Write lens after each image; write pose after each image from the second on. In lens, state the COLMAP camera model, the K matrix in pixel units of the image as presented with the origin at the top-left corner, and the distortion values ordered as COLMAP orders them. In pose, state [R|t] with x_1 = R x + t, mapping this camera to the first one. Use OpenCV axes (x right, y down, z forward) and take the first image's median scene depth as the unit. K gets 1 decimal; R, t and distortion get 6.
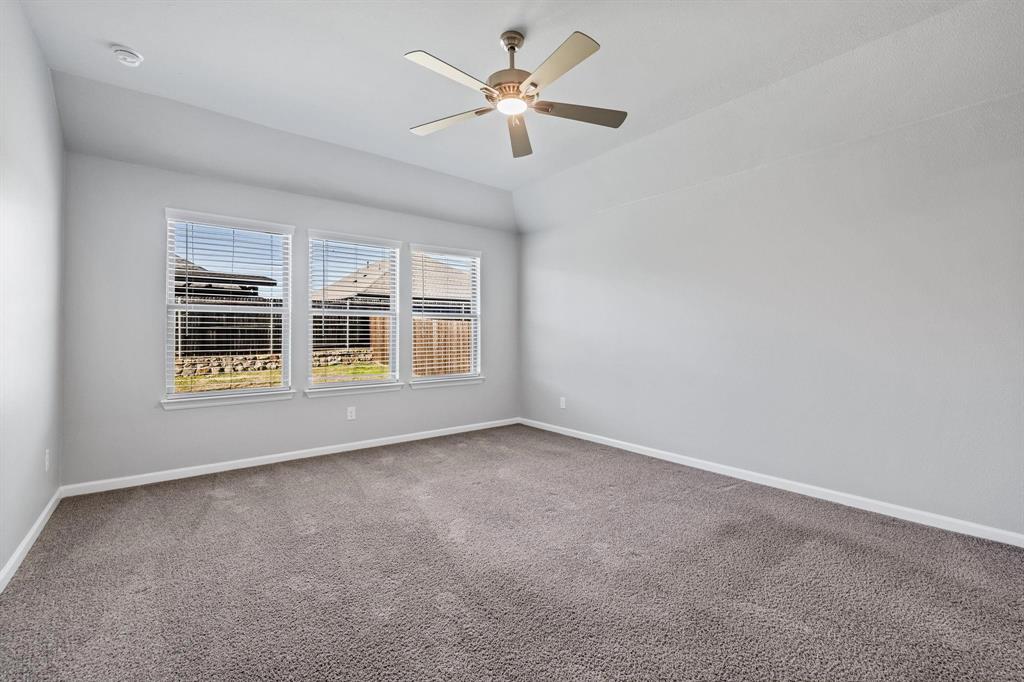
lens RADIAL K [[426.4, 0, 486.3], [0, 426.4, 334.4], [0, 0, 1]] dist [0.003394, 0.000616]
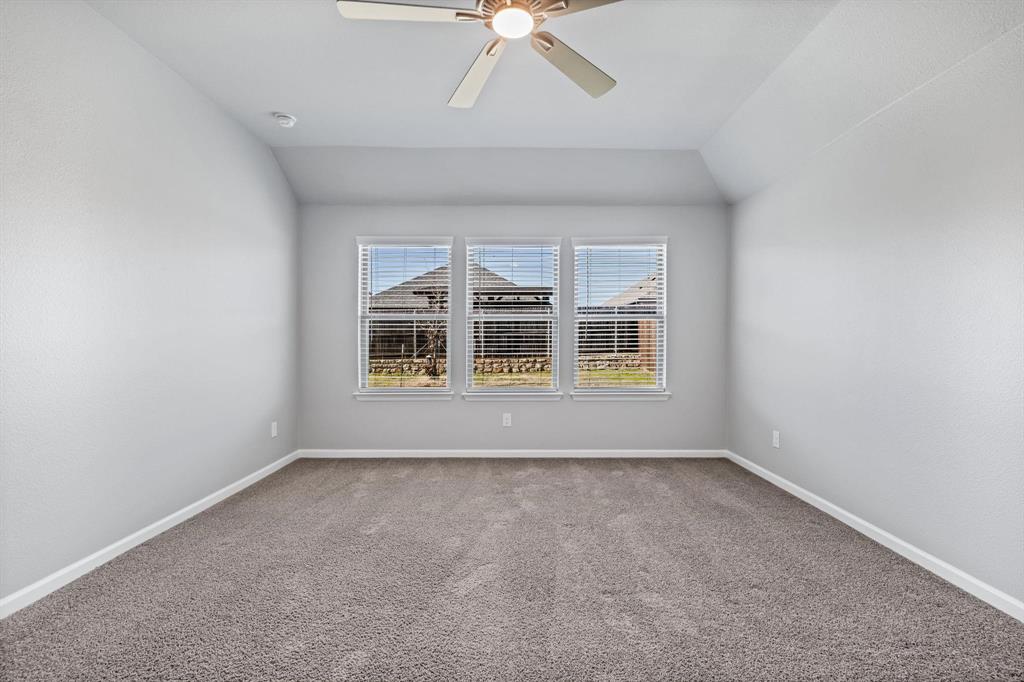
lens RADIAL K [[426.4, 0, 468.9], [0, 426.4, 346.3], [0, 0, 1]] dist [0.003394, 0.000616]
pose [[0.806693, 0.009755, -0.590890, 0.236207], [-0.000396, 0.999872, 0.015966, -0.000403], [0.590970, -0.012646, 0.806594, 0.196133]]
